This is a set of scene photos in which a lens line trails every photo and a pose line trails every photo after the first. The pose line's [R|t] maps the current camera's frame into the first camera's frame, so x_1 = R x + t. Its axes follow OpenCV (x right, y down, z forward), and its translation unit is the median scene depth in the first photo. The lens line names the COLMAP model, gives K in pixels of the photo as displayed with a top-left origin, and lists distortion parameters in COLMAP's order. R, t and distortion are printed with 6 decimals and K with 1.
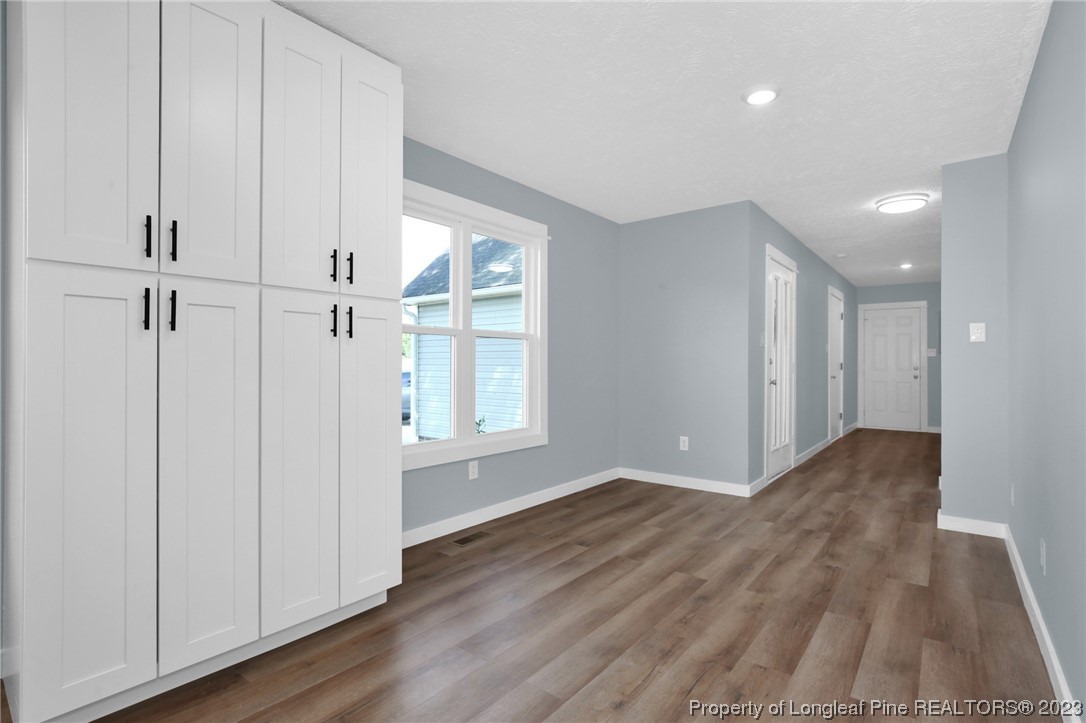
lens RADIAL K [[503.1, 0, 547.9], [0, 503.1, 361.4], [0, 0, 1]] dist [-0.034748, 0.005671]
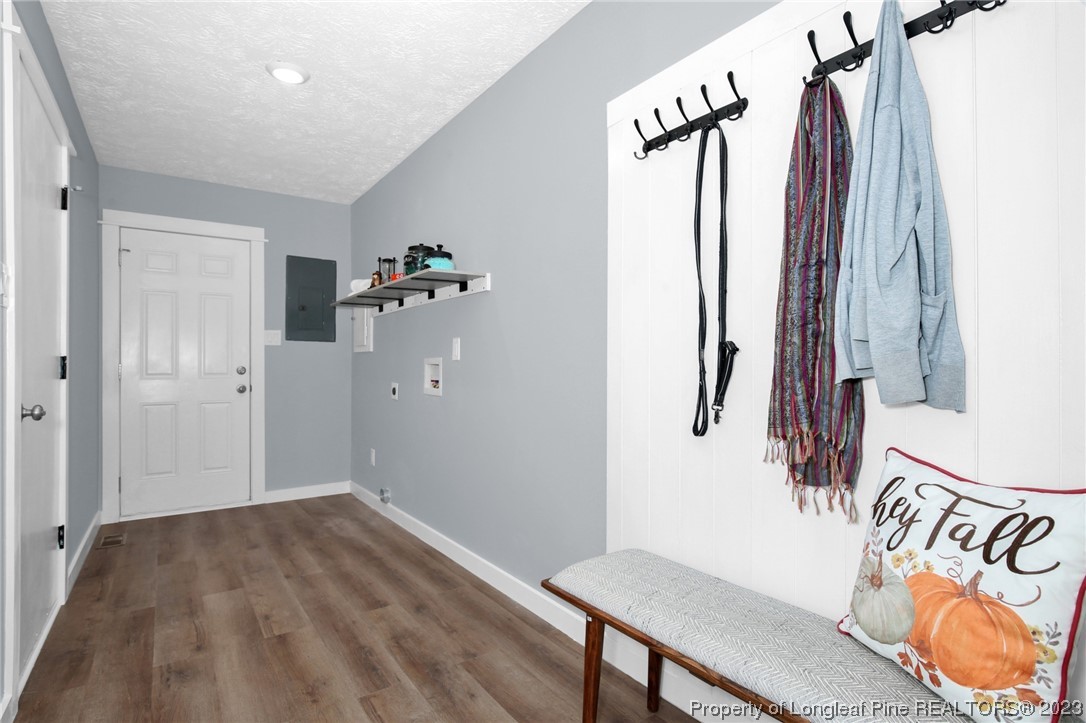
lens RADIAL K [[538.0, 0, 547.0], [0, 538.0, 361.0], [0, 0, 1]] dist [-0.021102, 0.004421]
pose [[0.265453, -0.000544, 0.964124, 0.785336], [0.006551, 0.999978, -0.001239, 0.017380], [-0.964101, 0.006645, 0.265451, 1.378525]]
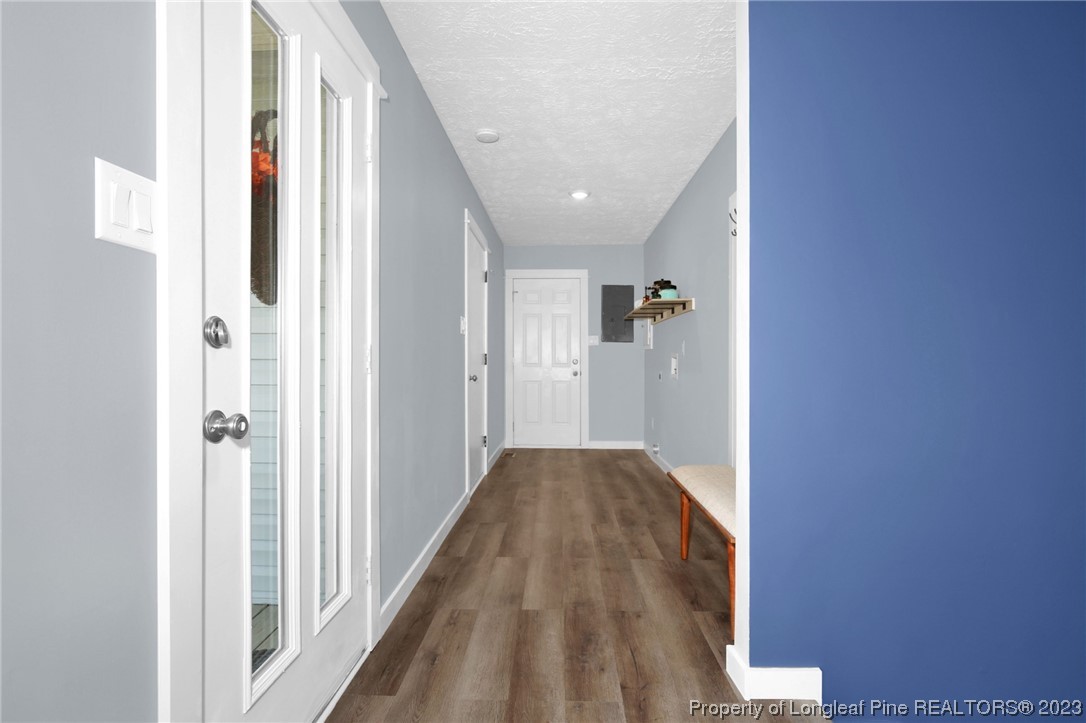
lens RADIAL K [[538.0, 0, 552.2], [0, 538.0, 358.7], [0, 0, 1]] dist [-0.021102, 0.004421]
pose [[0.787967, -0.005117, 0.615697, 0.538471], [0.004886, 0.999986, 0.002058, 0.017763], [-0.615699, 0.001387, 0.787981, 0.928555]]
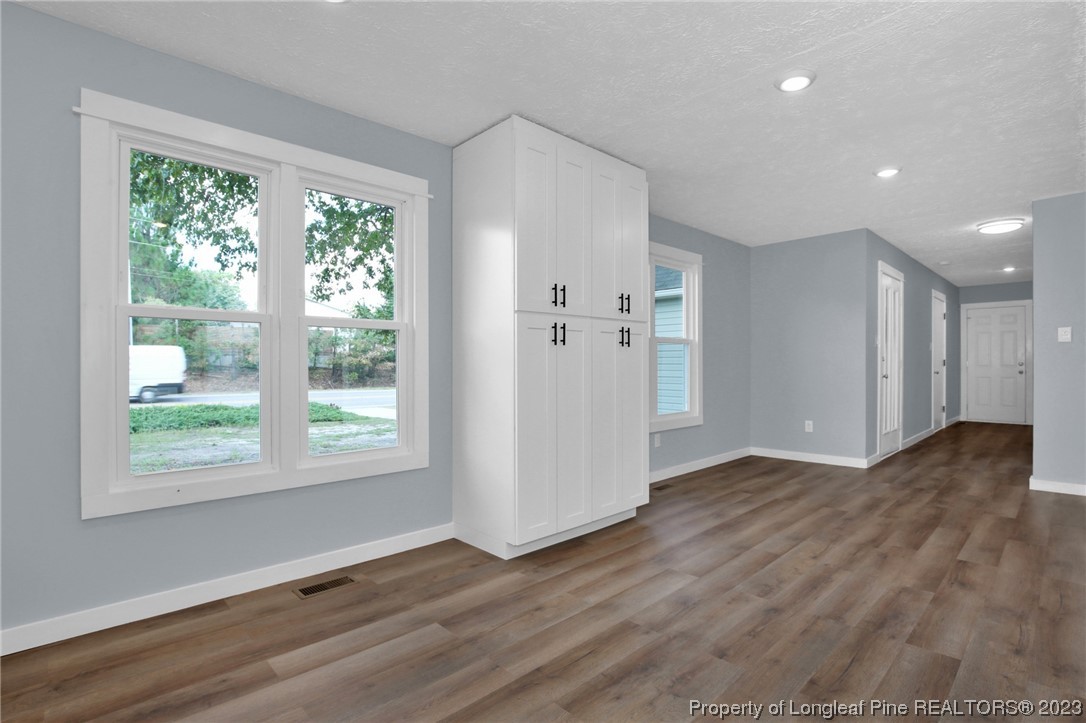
lens RADIAL K [[503.1, 0, 560.8], [0, 503.1, 368.8], [0, 0, 1]] dist [-0.034748, 0.005671]
pose [[0.992306, -0.008182, -0.123538, -0.214801], [0.009957, 0.999856, 0.013756, -0.000180], [0.123408, -0.014881, 0.992244, -0.343856]]
